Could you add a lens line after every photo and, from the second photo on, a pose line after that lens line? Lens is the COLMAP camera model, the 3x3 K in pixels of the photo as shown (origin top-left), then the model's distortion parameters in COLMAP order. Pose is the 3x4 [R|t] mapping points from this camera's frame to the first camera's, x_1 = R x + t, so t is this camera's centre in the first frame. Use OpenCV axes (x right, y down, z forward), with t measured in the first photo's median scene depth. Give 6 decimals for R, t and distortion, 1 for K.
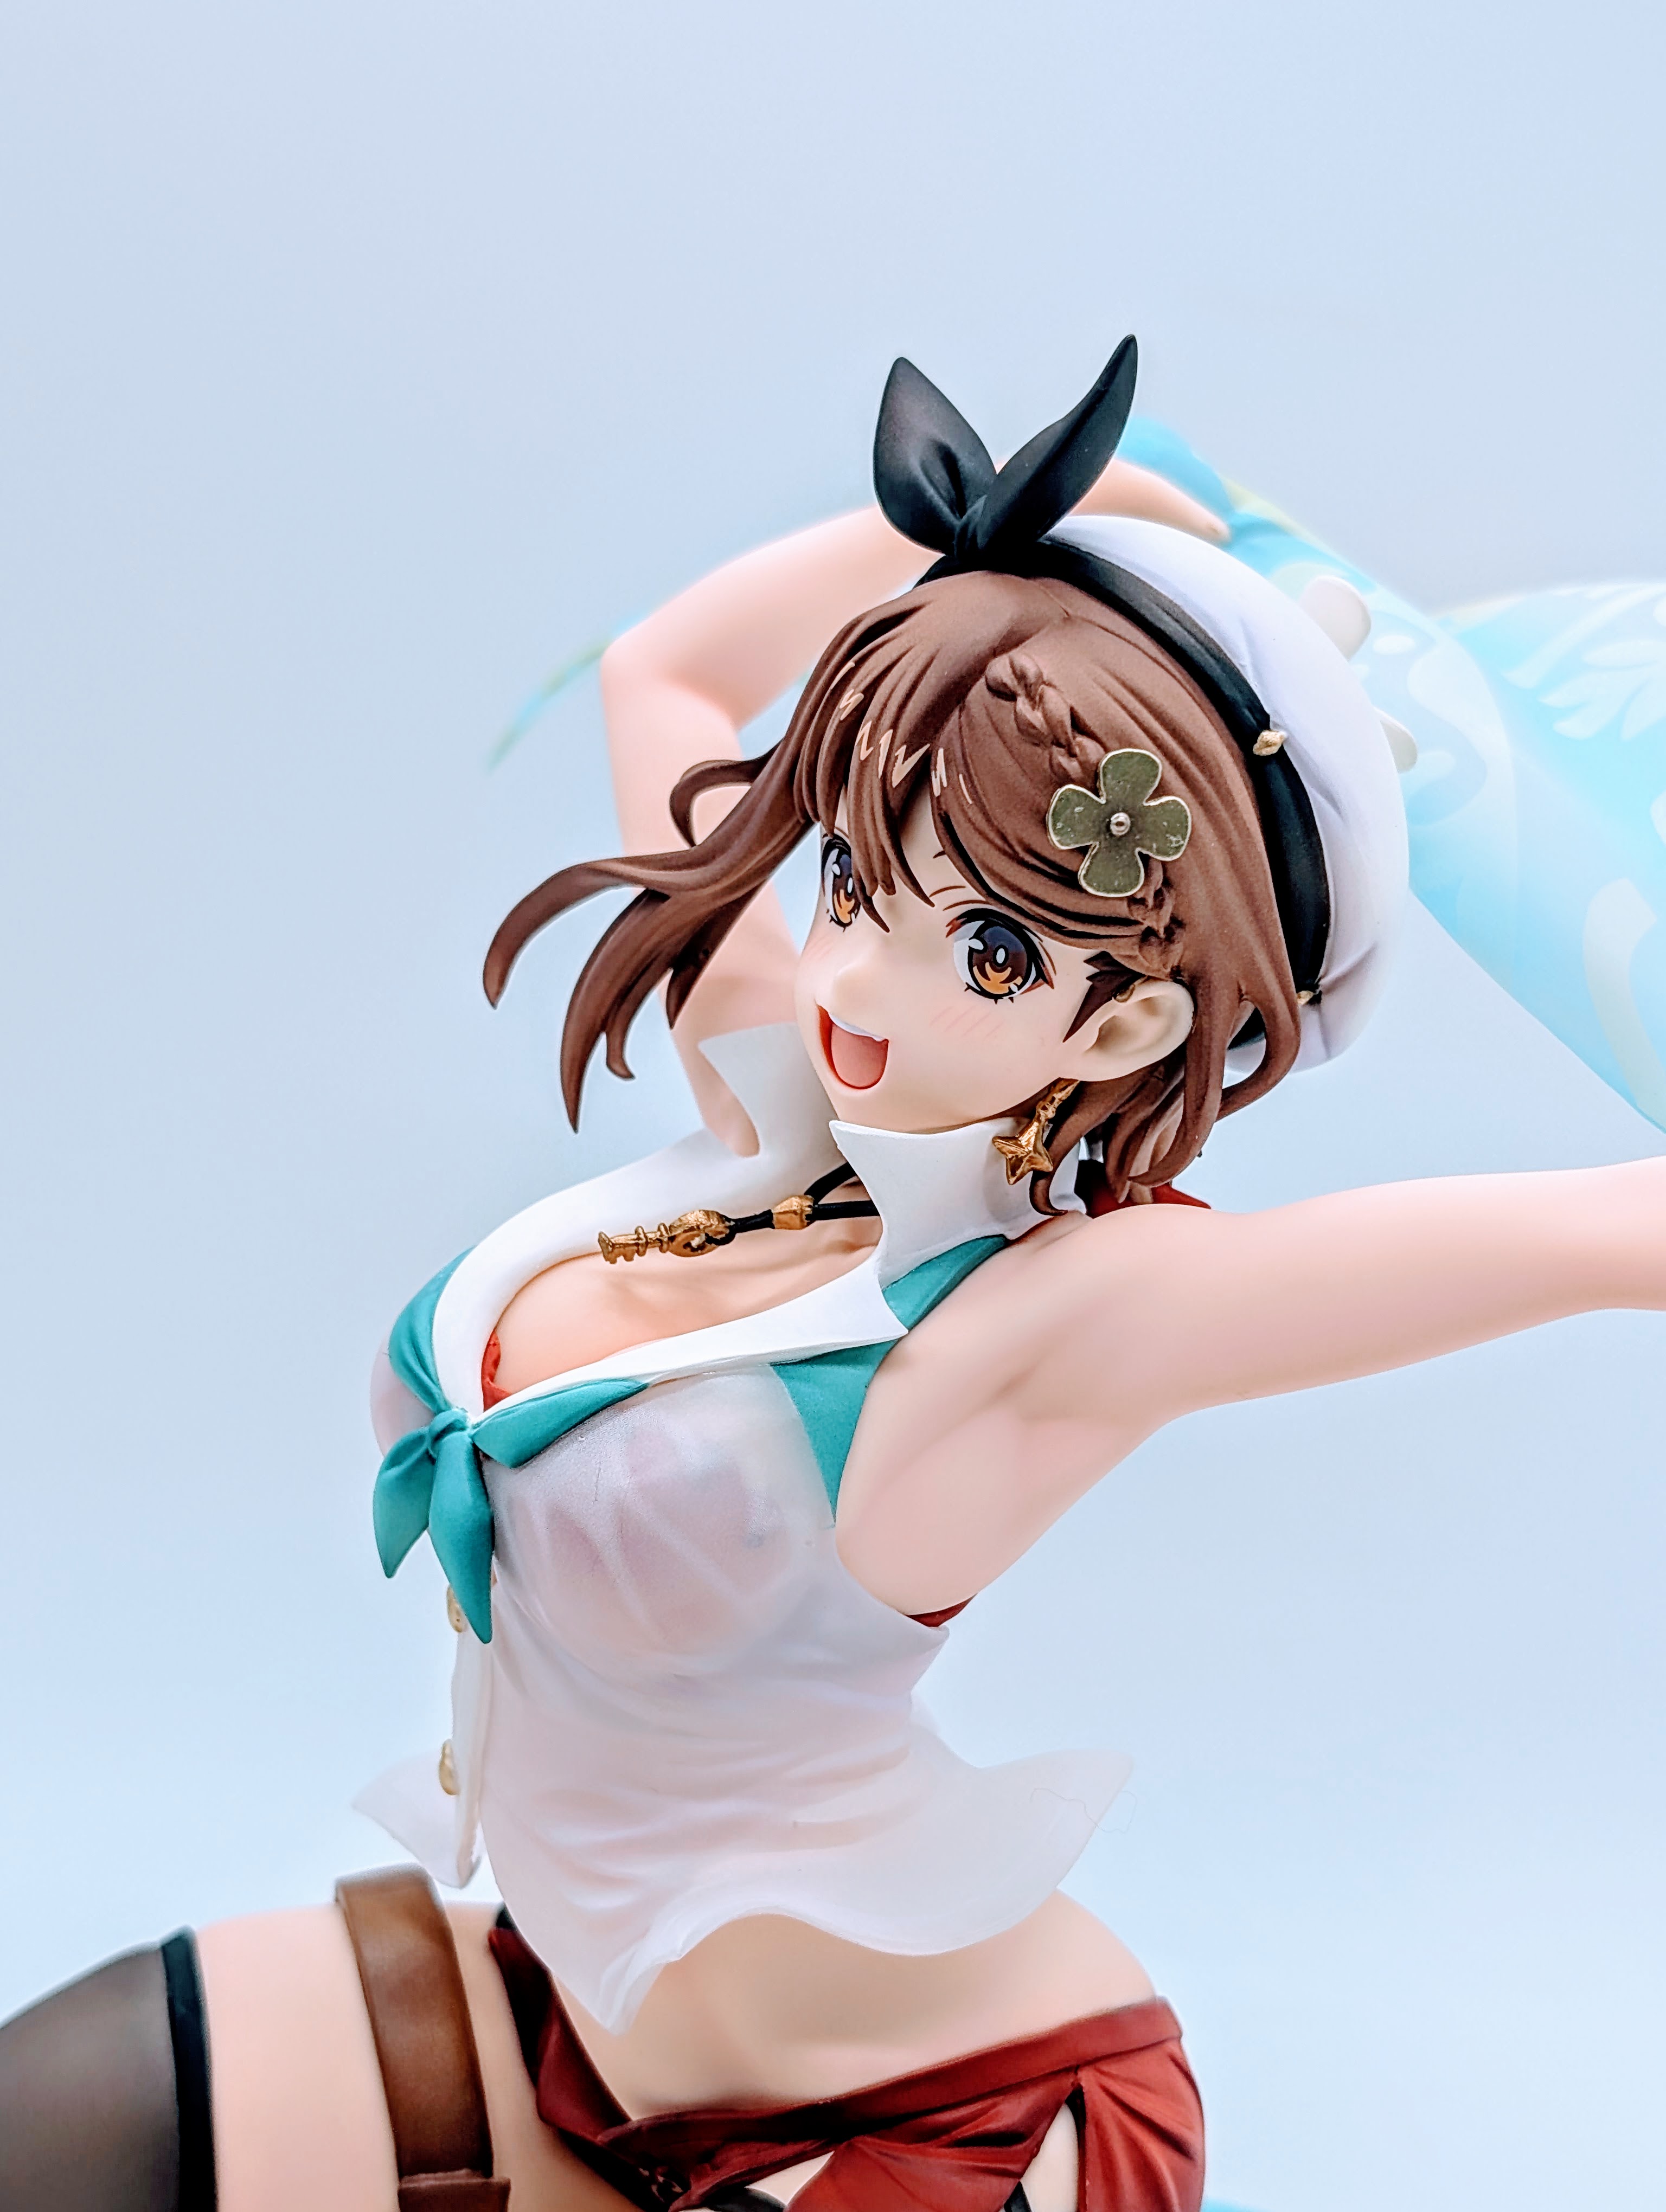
lens RADIAL K [[3596.7, 0, 834.5], [0, 3596.7, 1112.2], [0, 0, 1]] dist [0.120019, 0.000000]
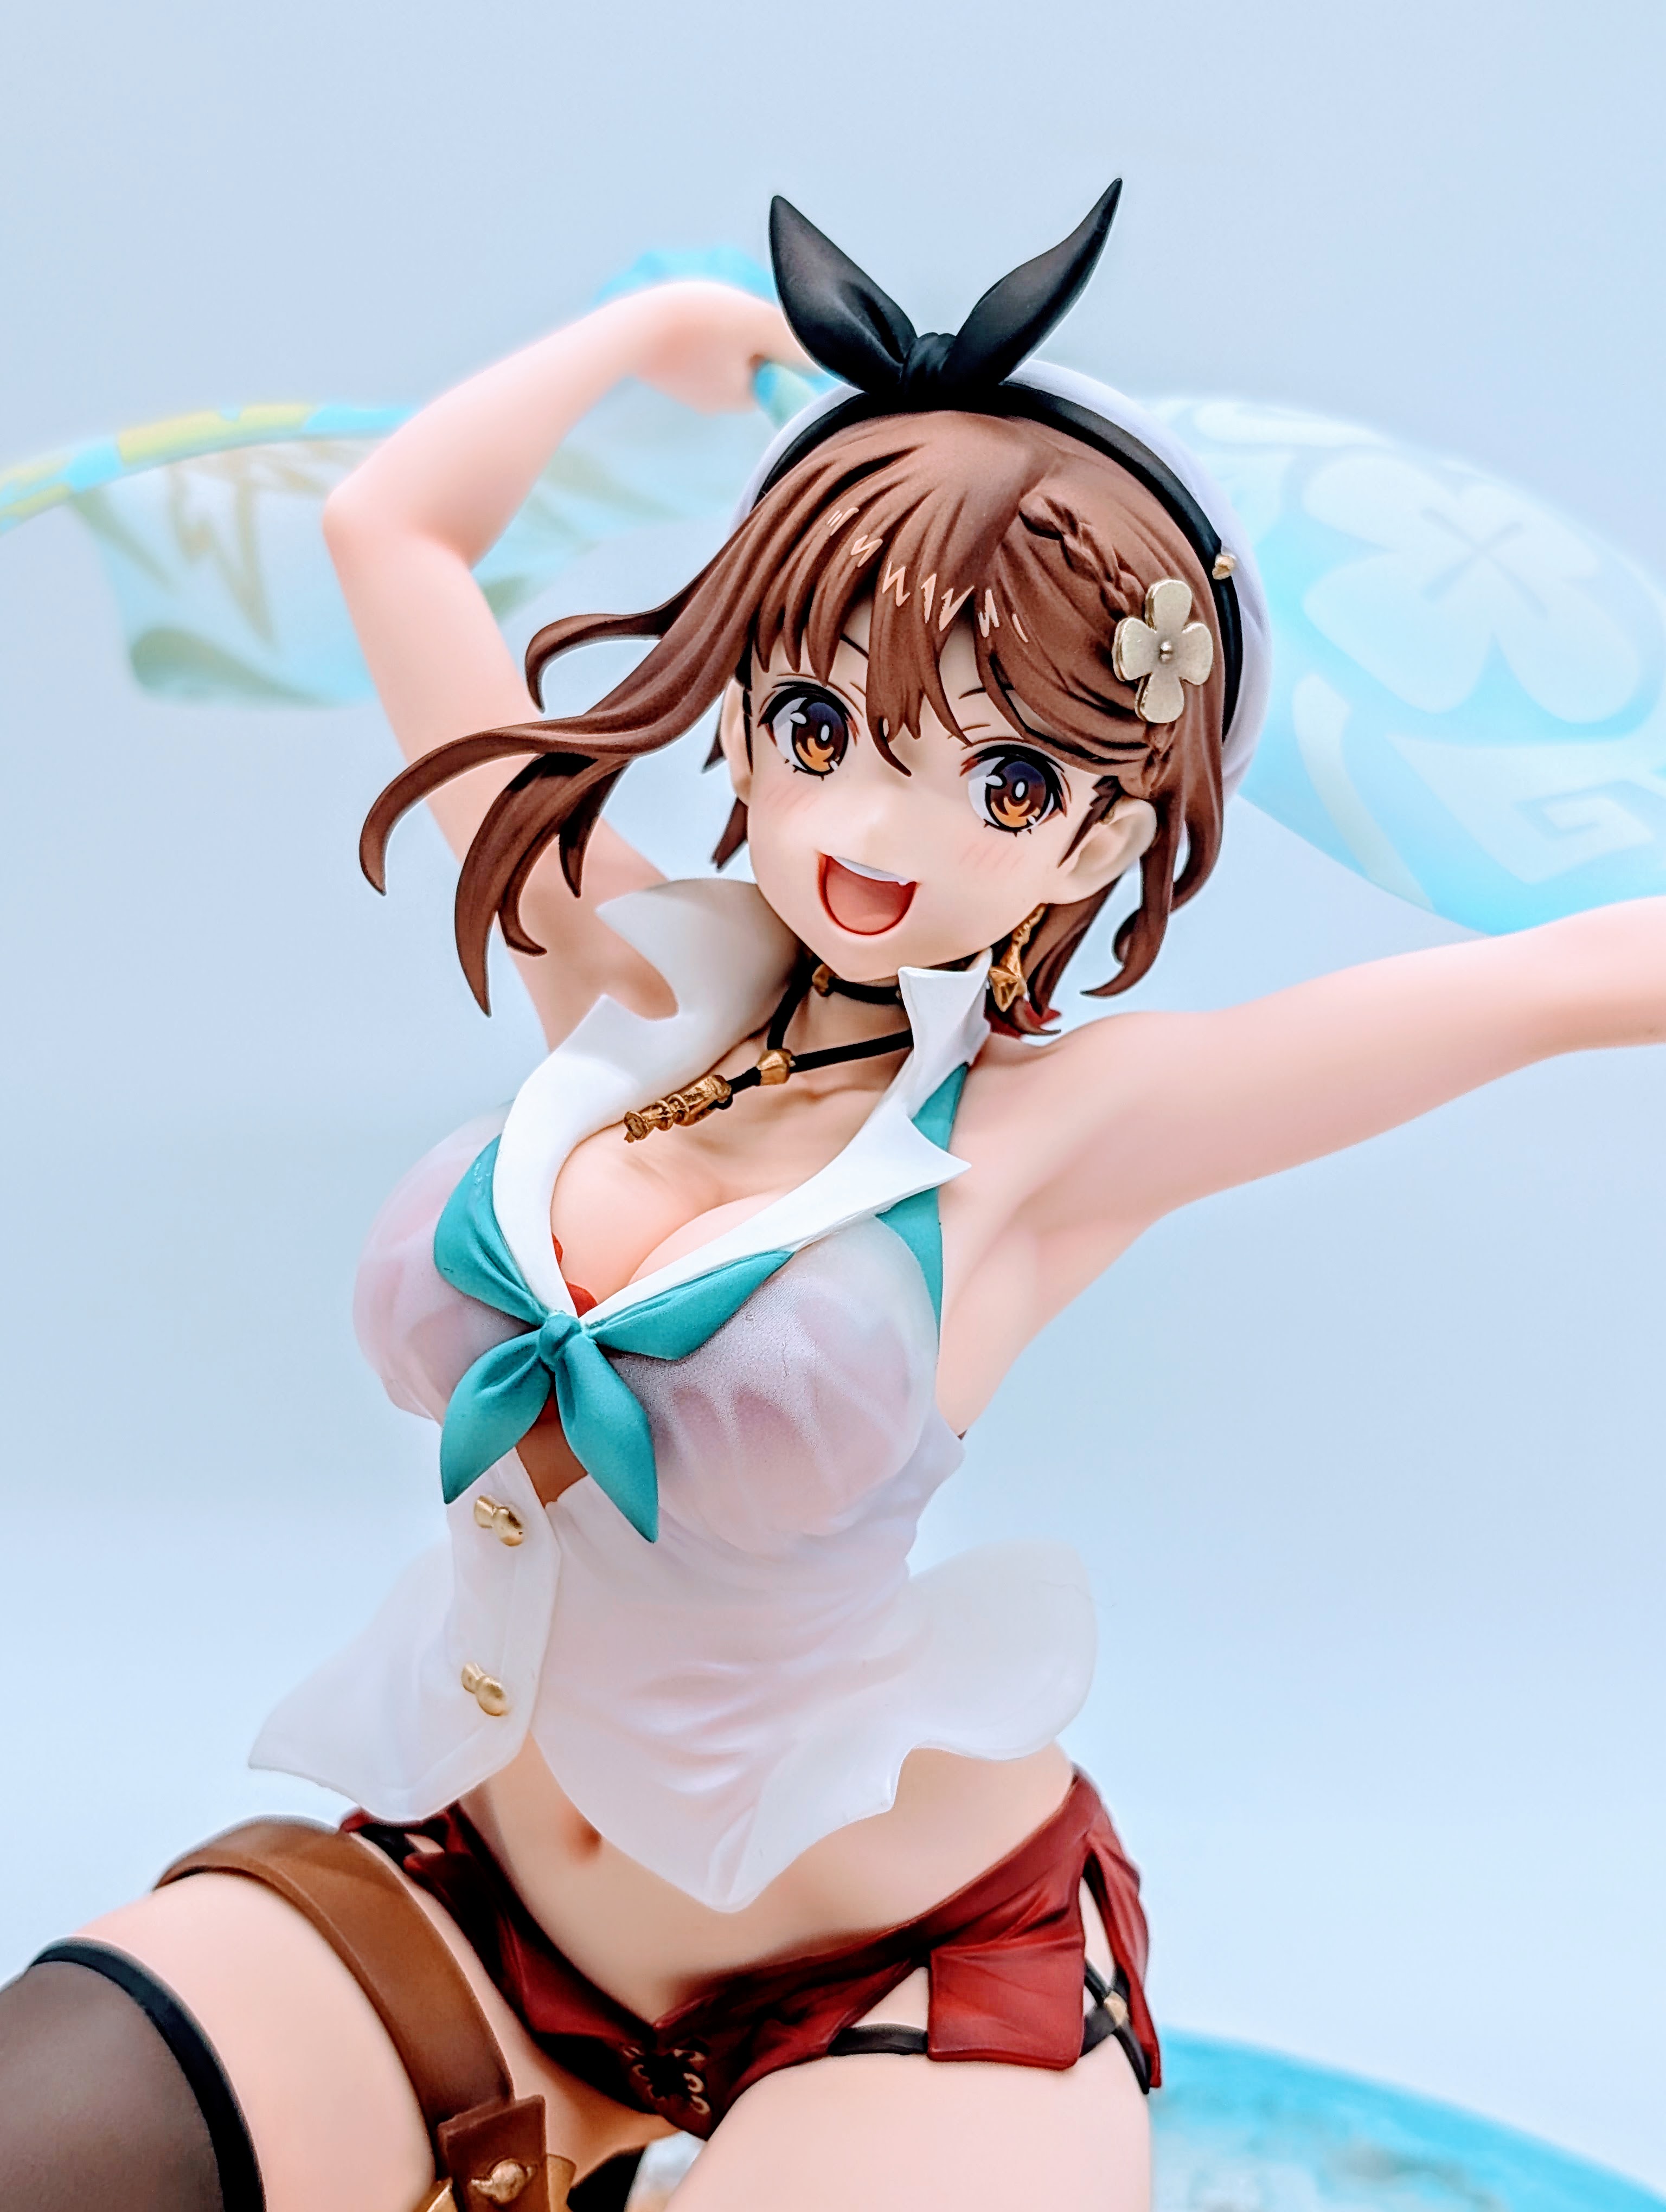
lens RADIAL K [[3596.7, 0, 867.1], [0, 3596.7, 1094.1], [0, 0, 1]] dist [0.120019, 0.000000]
pose [[0.845383, -0.130365, 0.518008, -0.525244], [0.104364, 0.991383, 0.079176, -0.042367], [-0.523866, -0.012873, 0.851704, 0.143949]]
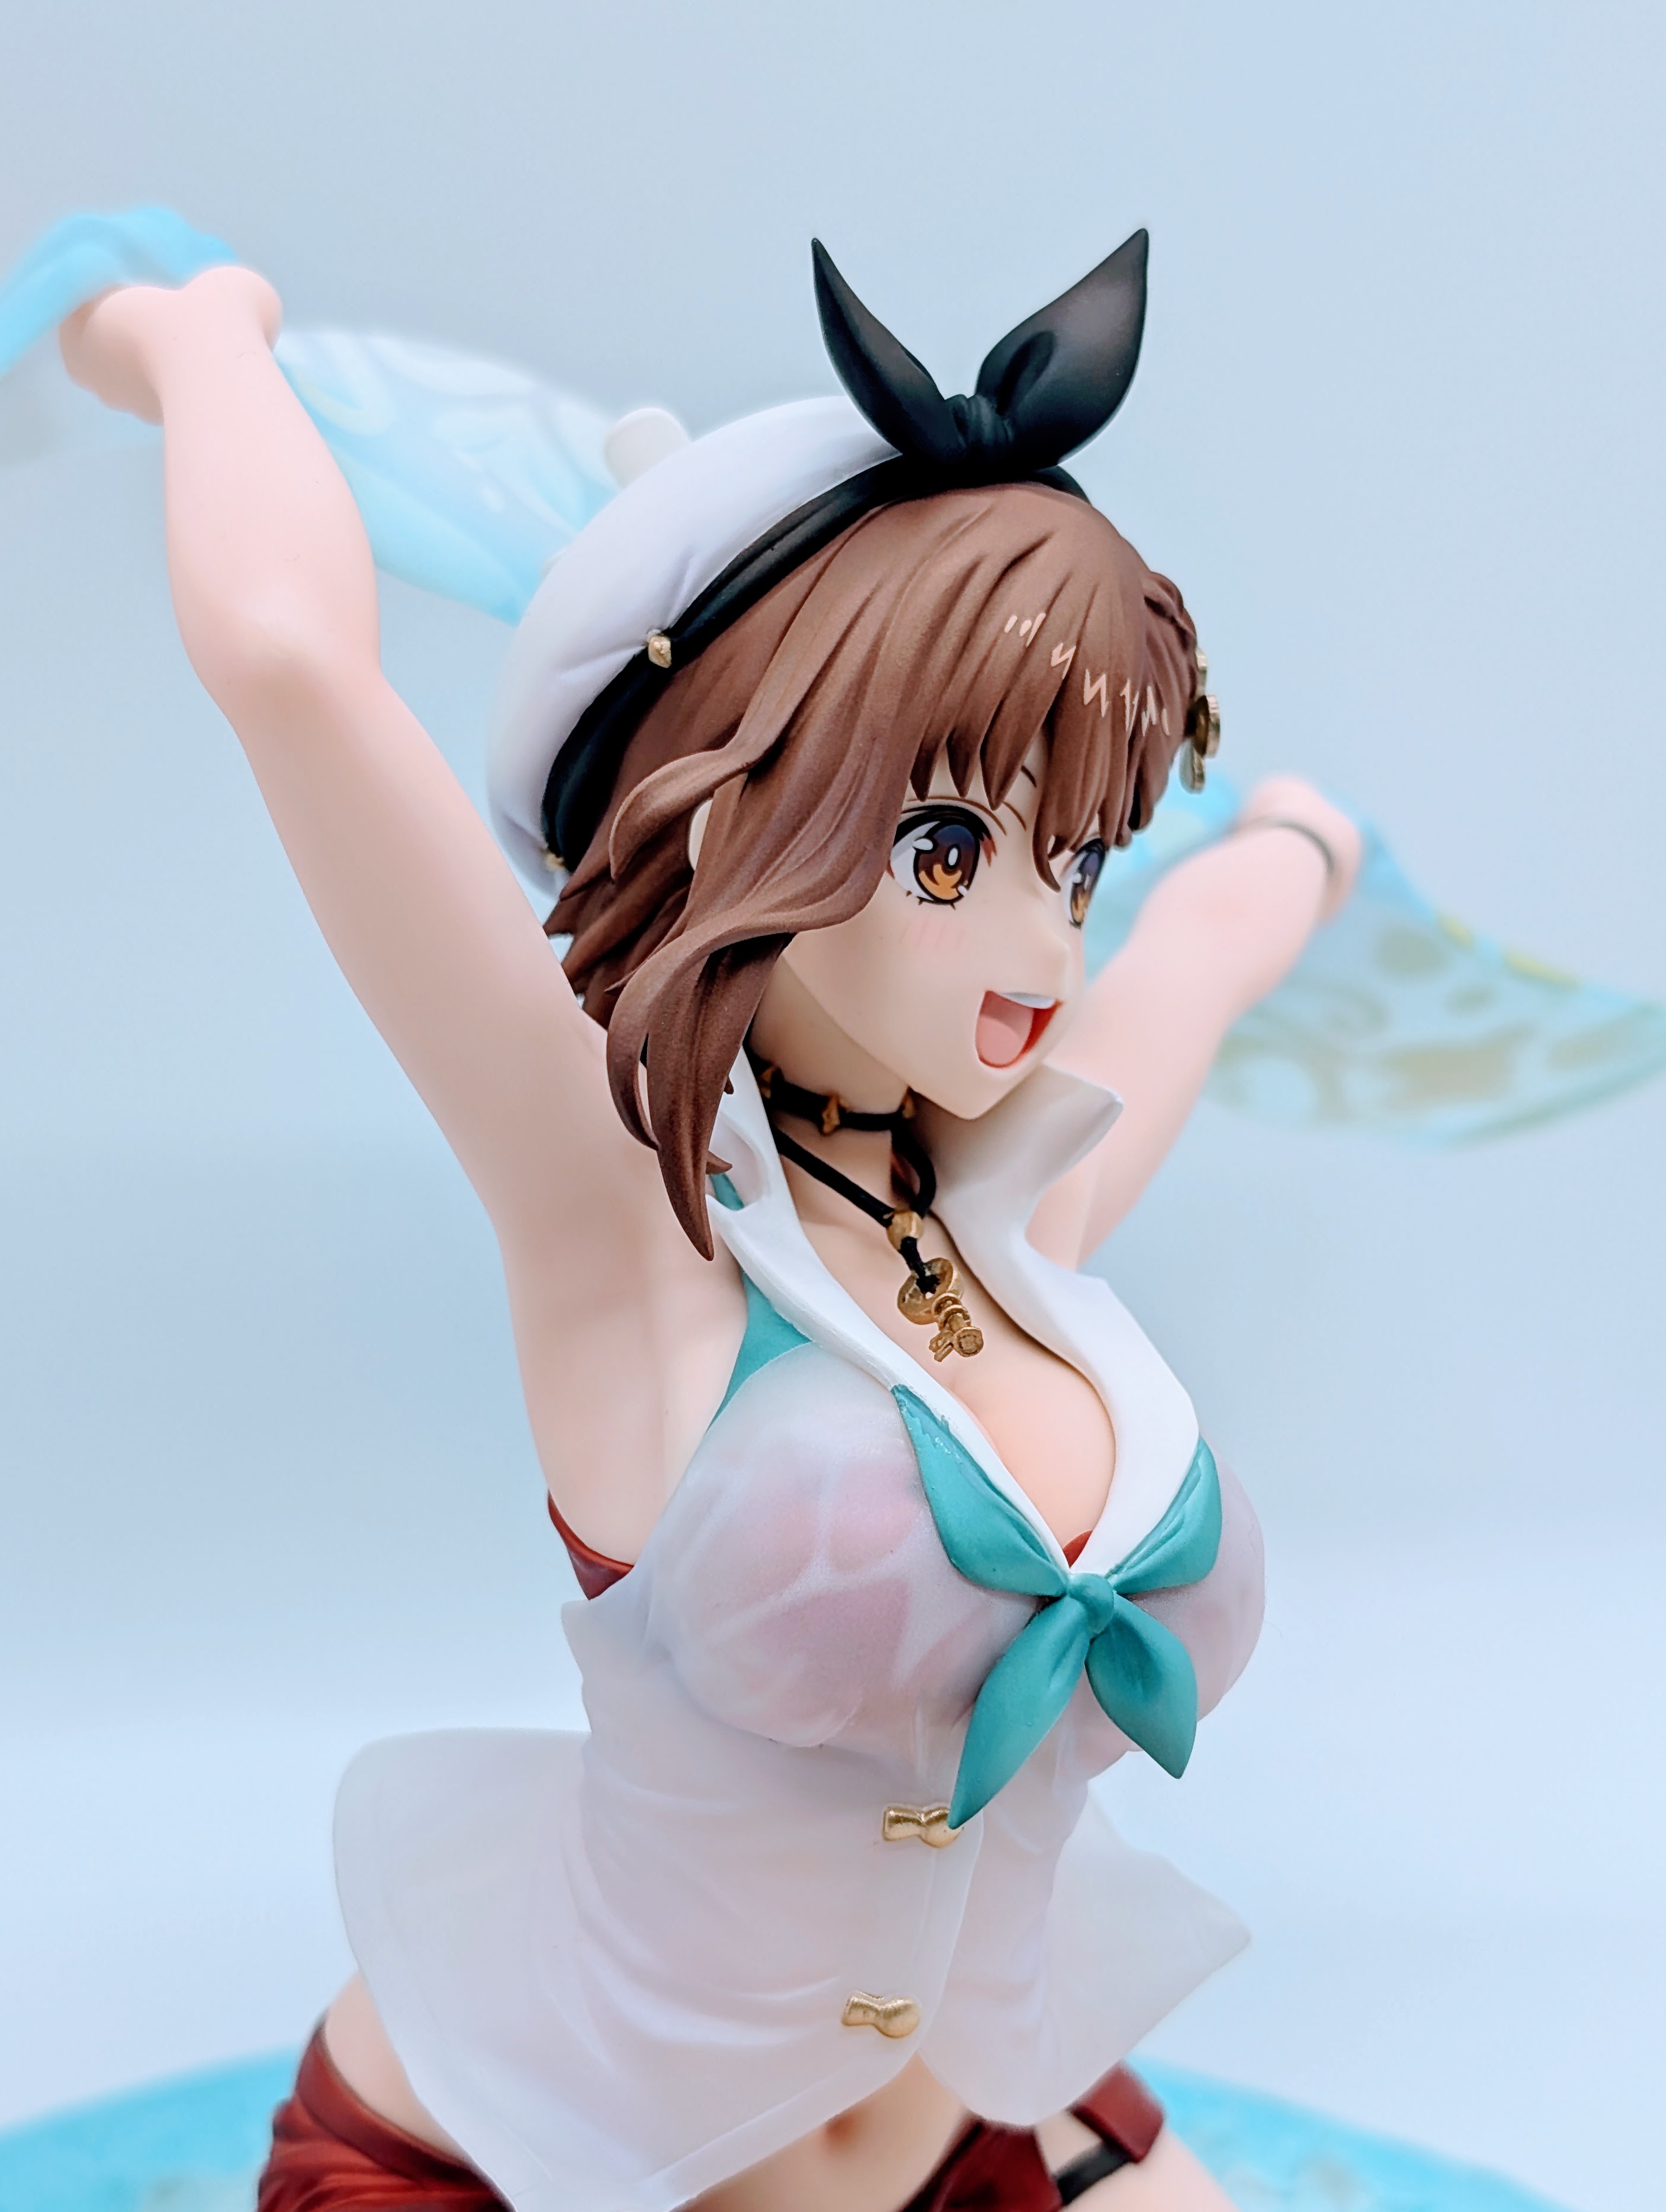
lens RADIAL K [[3596.7, 0, 821.6], [0, 3596.7, 1074.5], [0, 0, 1]] dist [0.120019, 0.000000]
pose [[0.012105, -0.325219, 0.945561, -0.871597], [0.103984, 0.940913, 0.322289, -0.308385], [-0.994505, 0.094421, 0.045208, 1.014315]]
